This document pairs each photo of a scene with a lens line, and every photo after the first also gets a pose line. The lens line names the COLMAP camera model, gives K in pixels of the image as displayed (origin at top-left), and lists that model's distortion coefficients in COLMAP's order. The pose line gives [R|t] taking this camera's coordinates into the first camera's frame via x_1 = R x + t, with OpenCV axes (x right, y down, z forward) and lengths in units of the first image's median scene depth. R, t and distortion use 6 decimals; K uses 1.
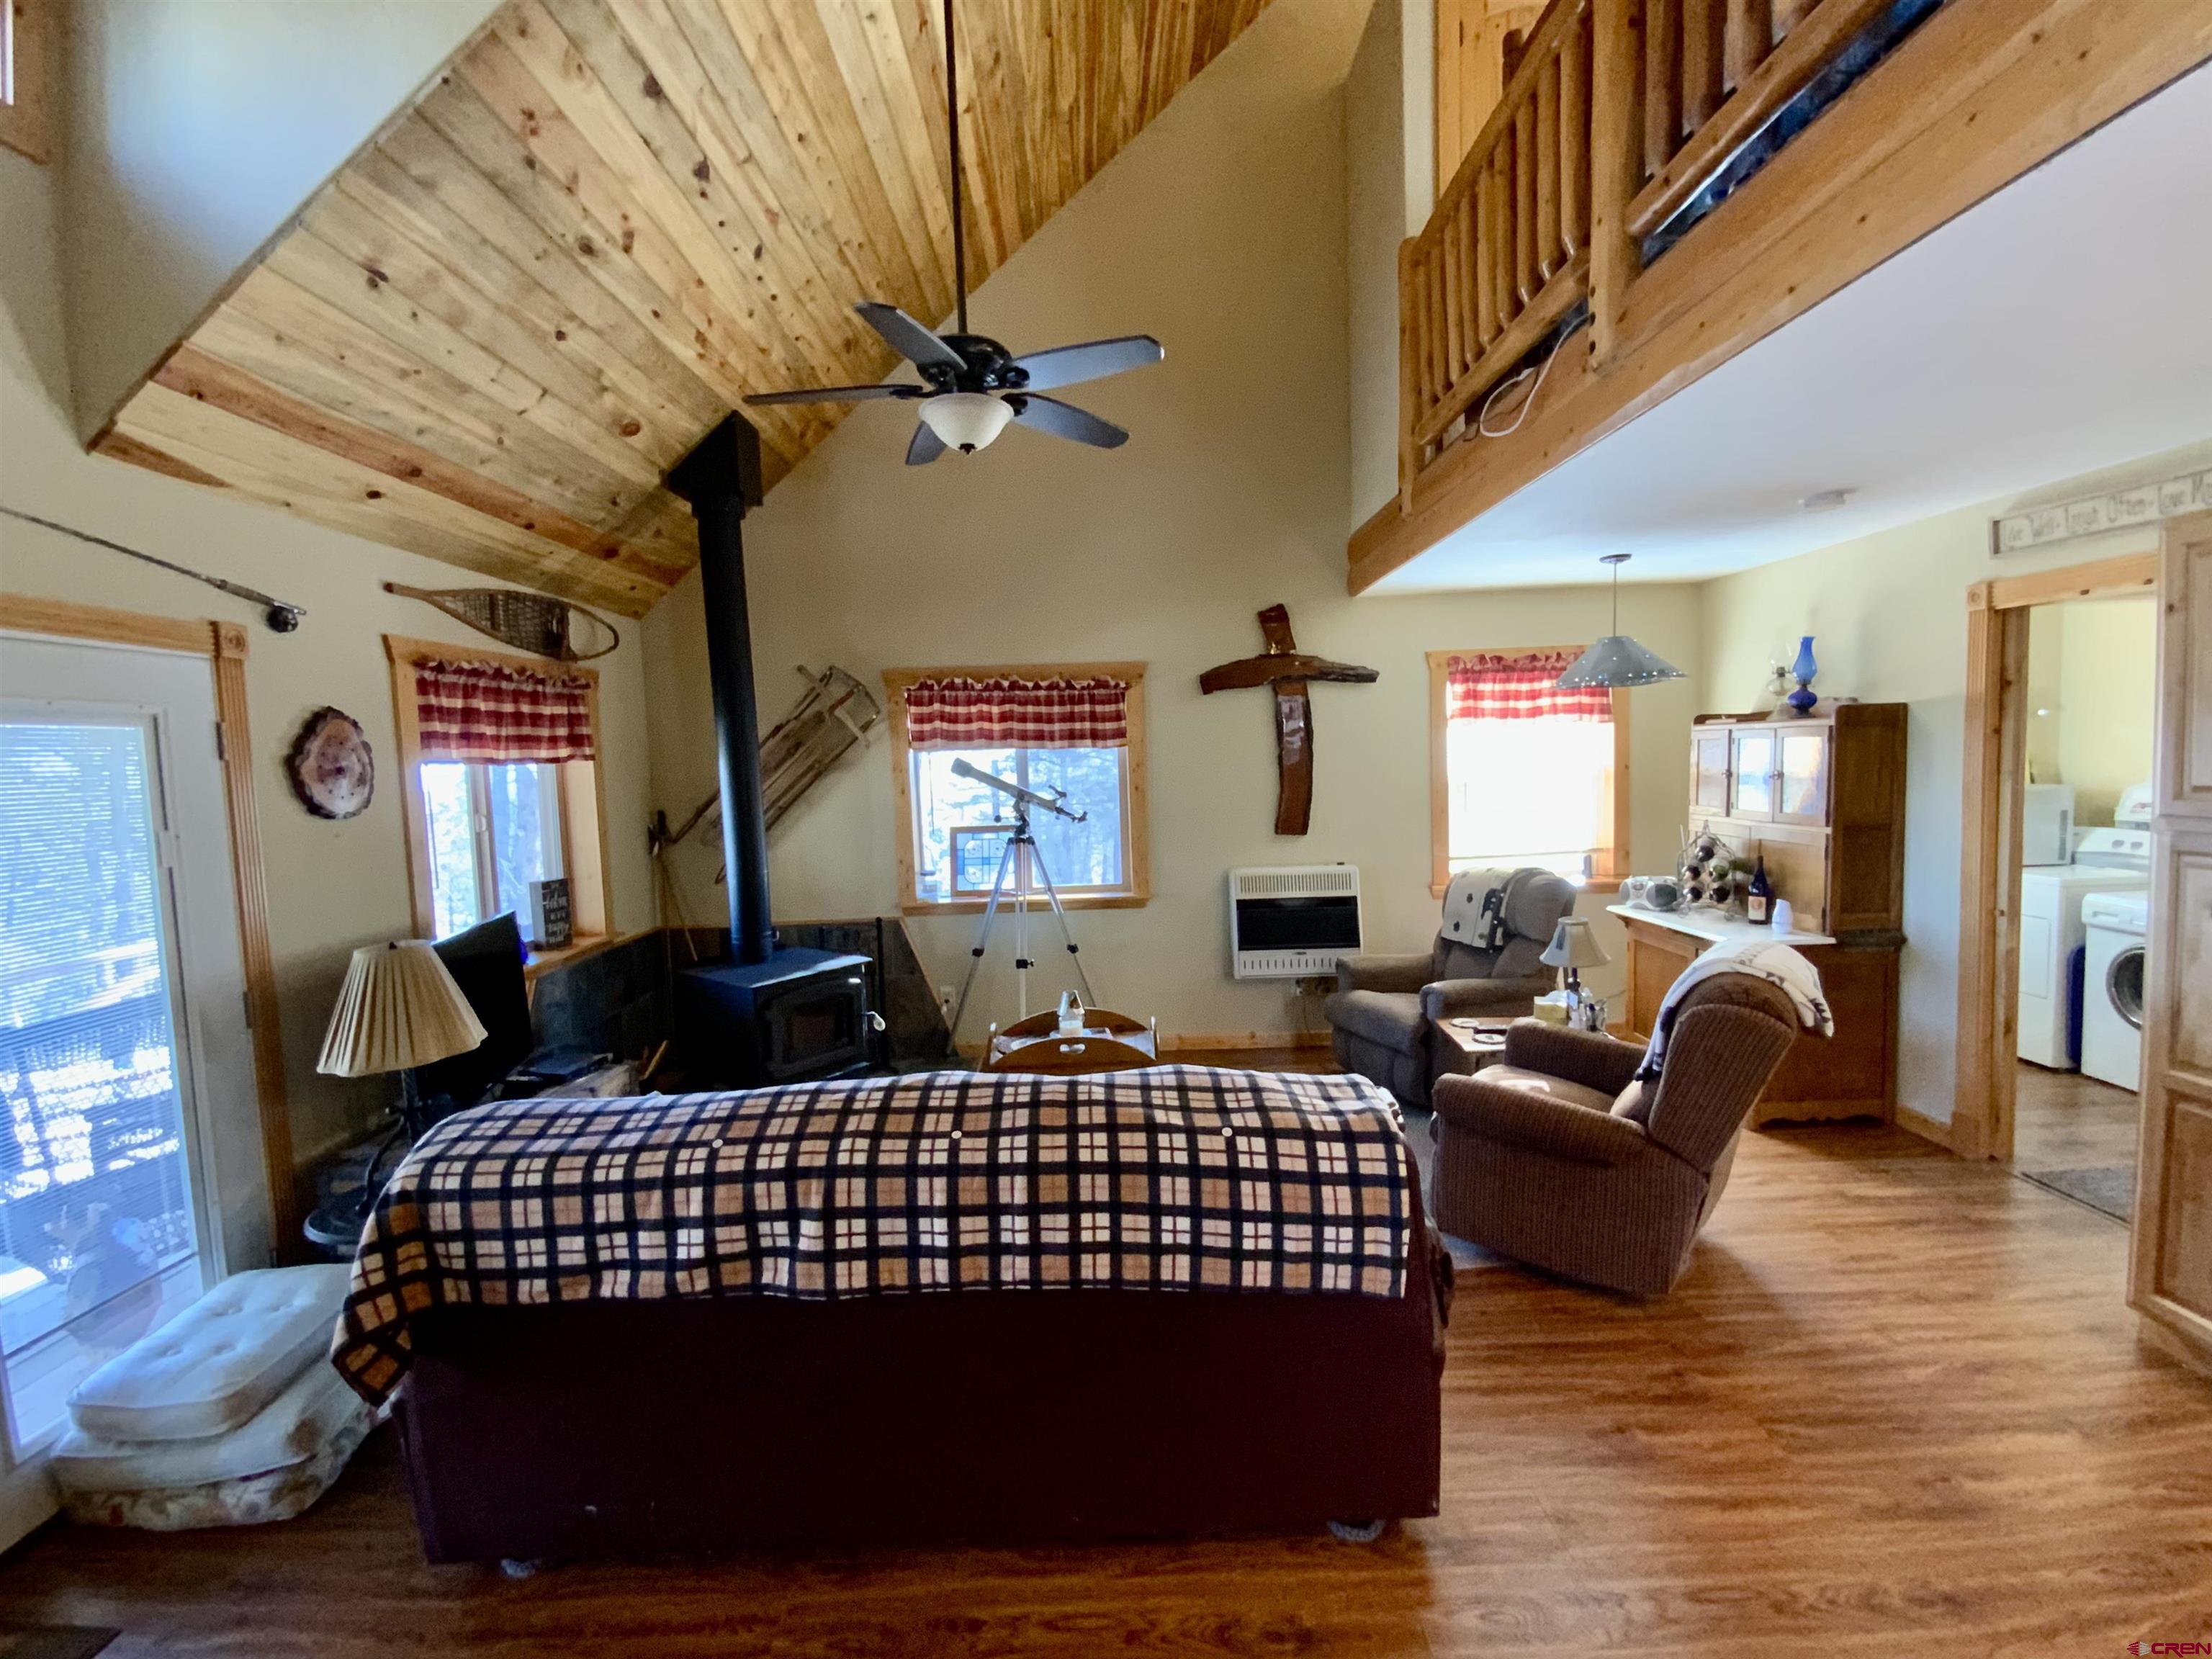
lens RADIAL K [[975.6, 0, 1113.0], [0, 975.6, 832.9], [0, 0, 1]] dist [0.021024, -0.018830]
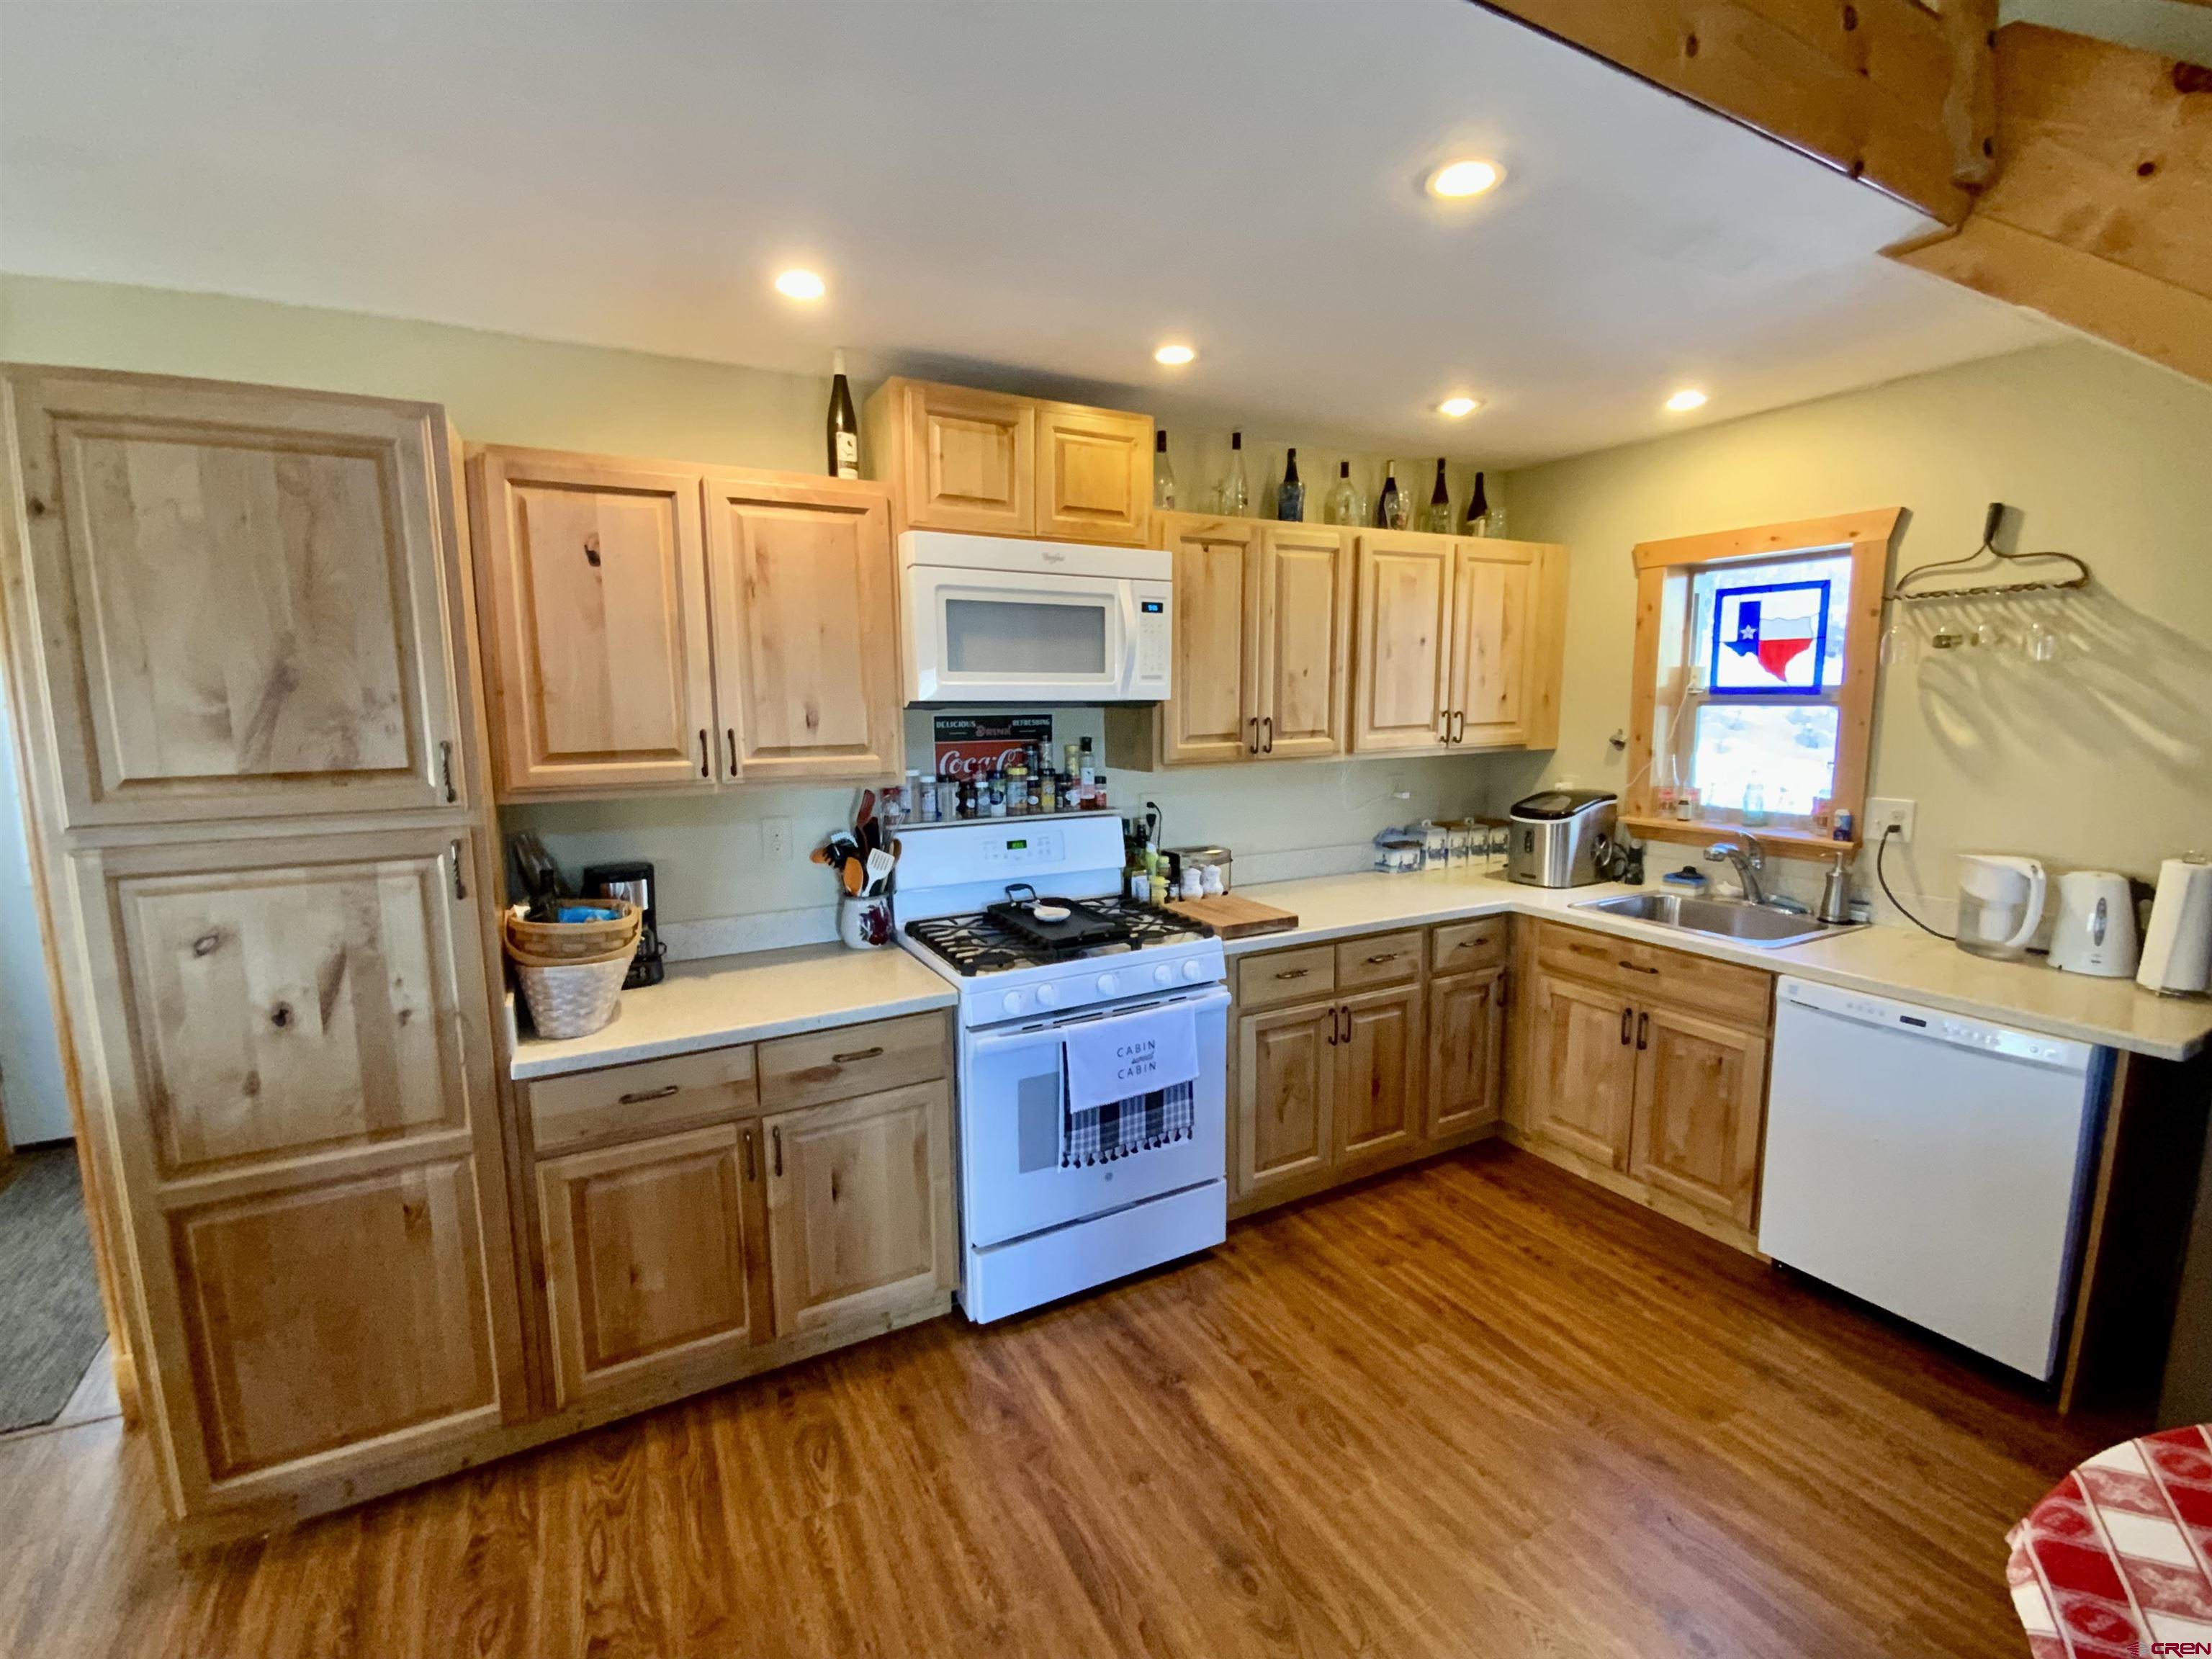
lens RADIAL K [[975.6, 0, 1113.0], [0, 975.6, 832.9], [0, 0, 1]] dist [0.021024, -0.018830]
pose [[-0.463670, -0.075789, 0.882761, 0.104826], [0.100805, 0.985353, 0.137545, -0.021163], [-0.880255, 0.152762, -0.449238, 0.411110]]
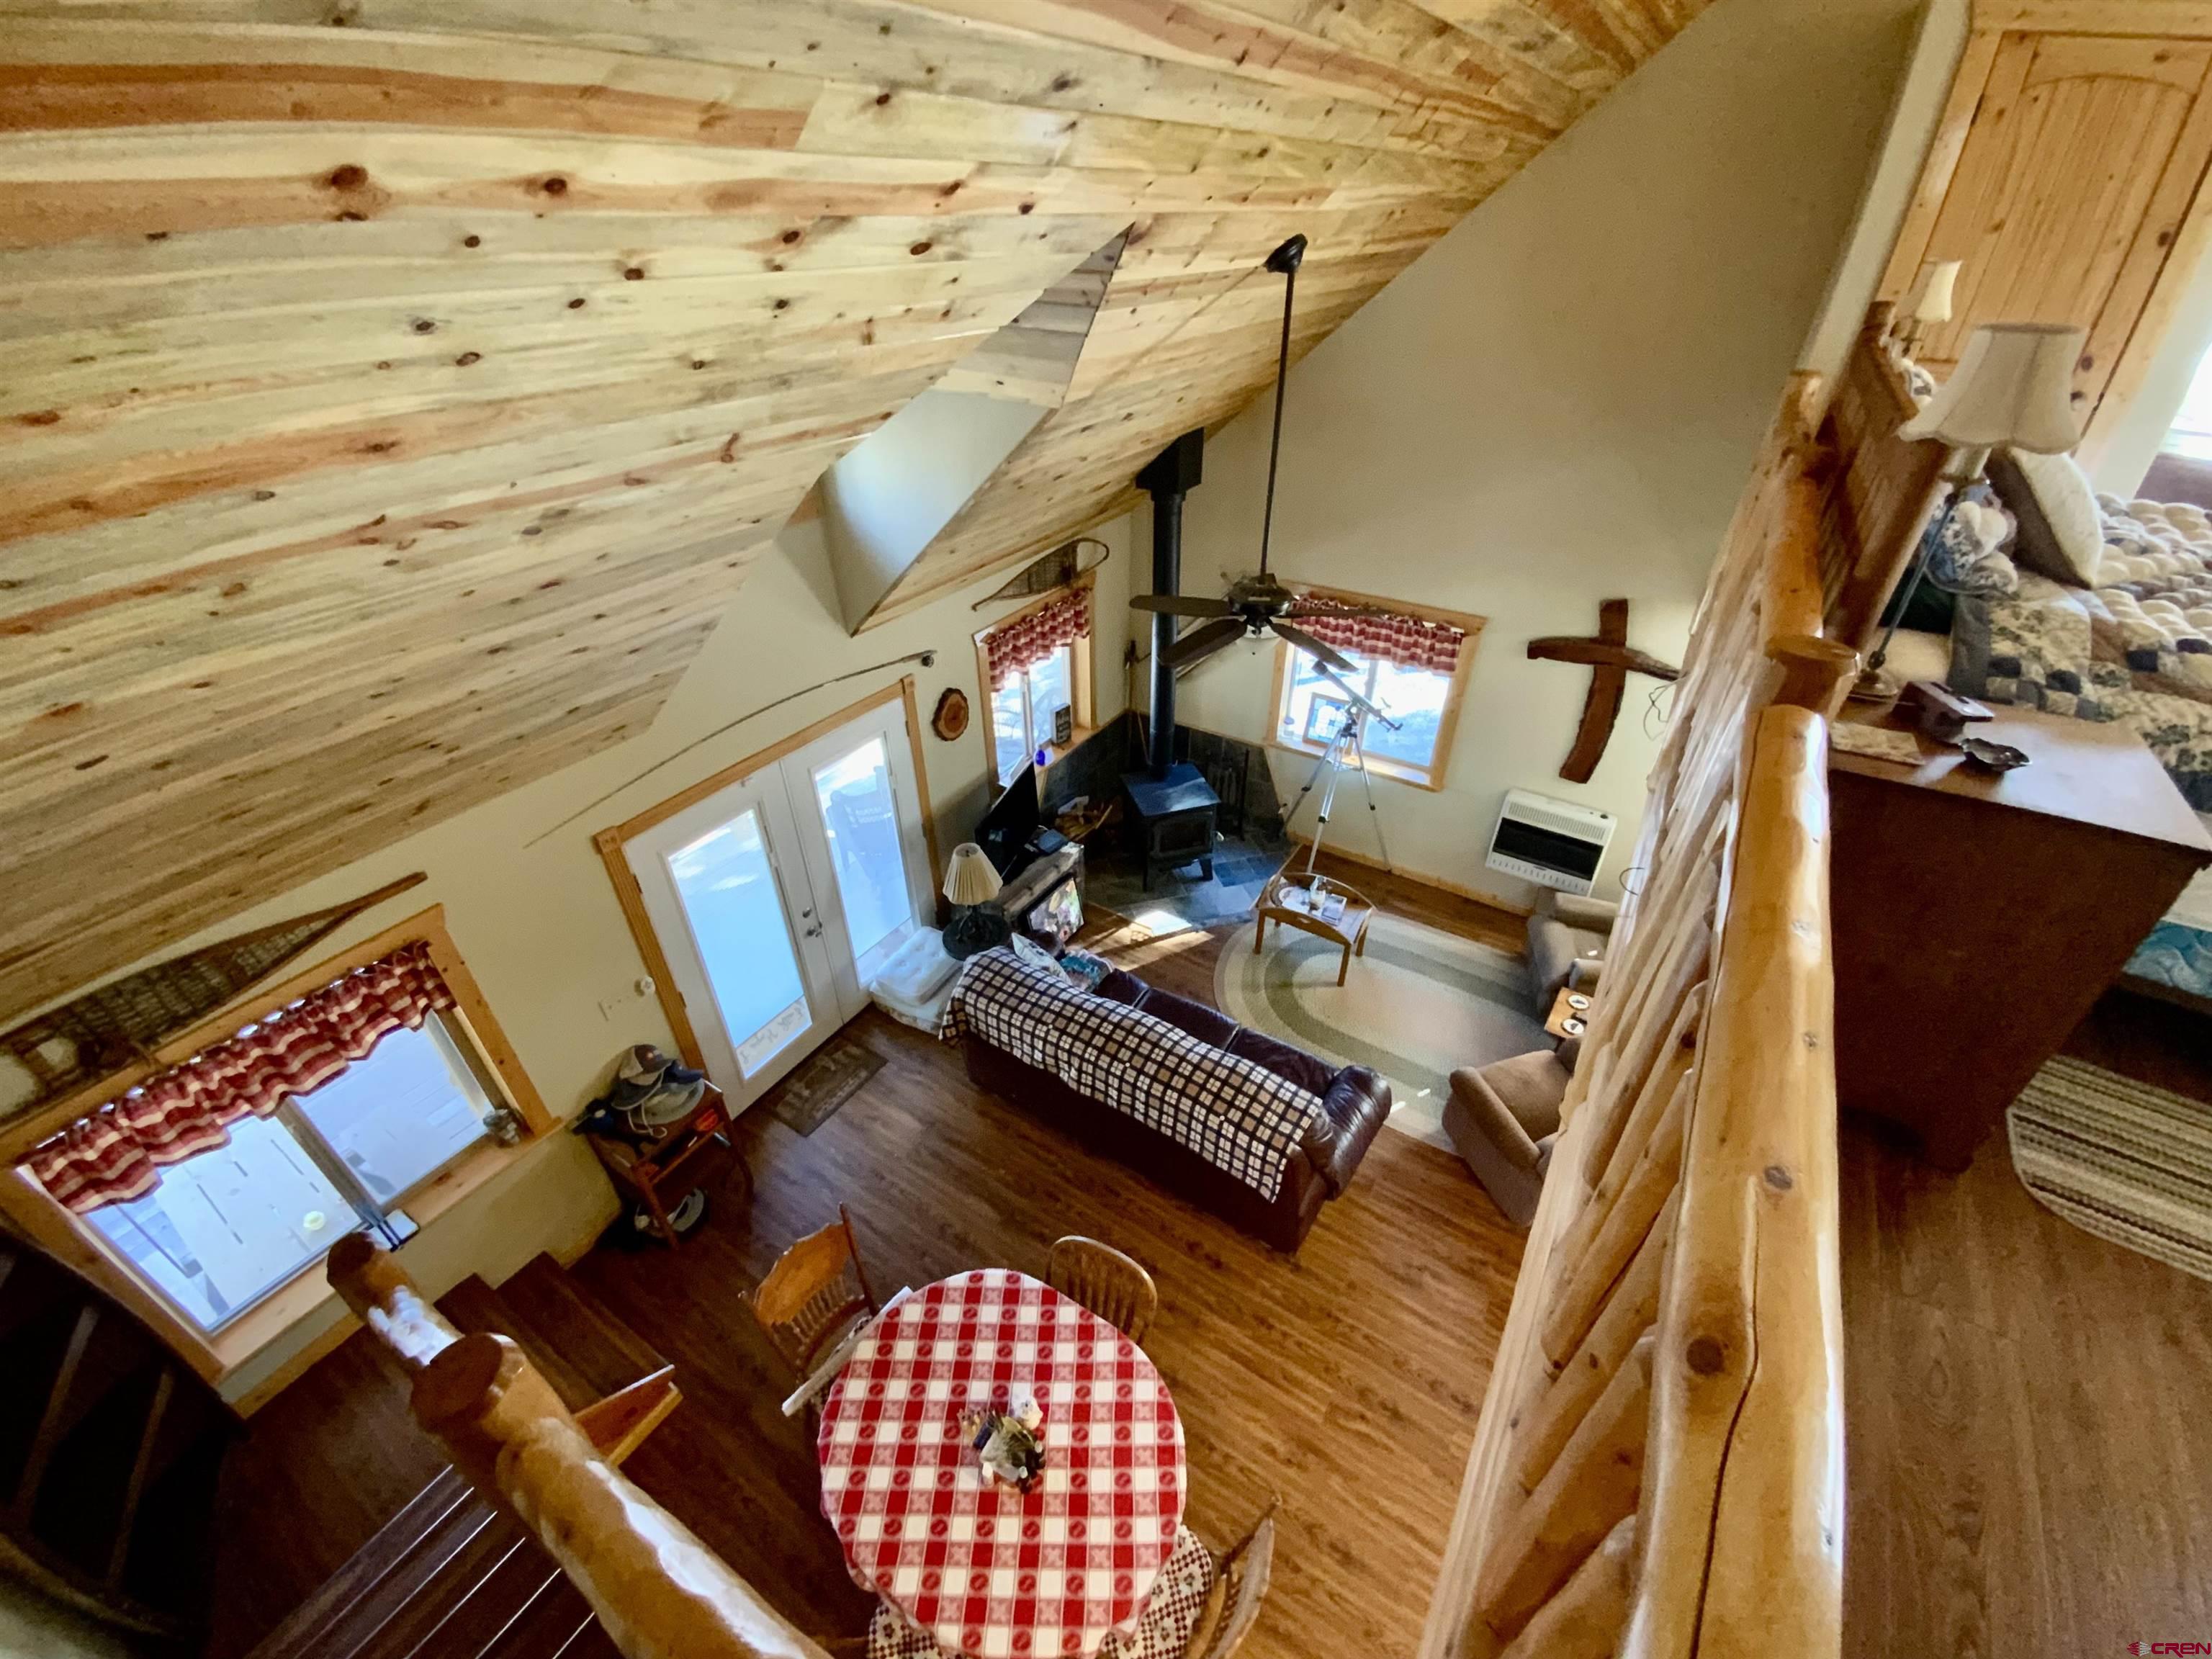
lens RADIAL K [[898.3, 0, 1101.6], [0, 898.3, 827.0], [0, 0, 1]] dist [0.044648, -0.029065]
pose [[0.832090, 0.340851, -0.437546, 0.286480], [-0.065246, 0.843559, 0.533058, -0.699600], [0.550790, -0.415004, 0.724156, -0.222759]]
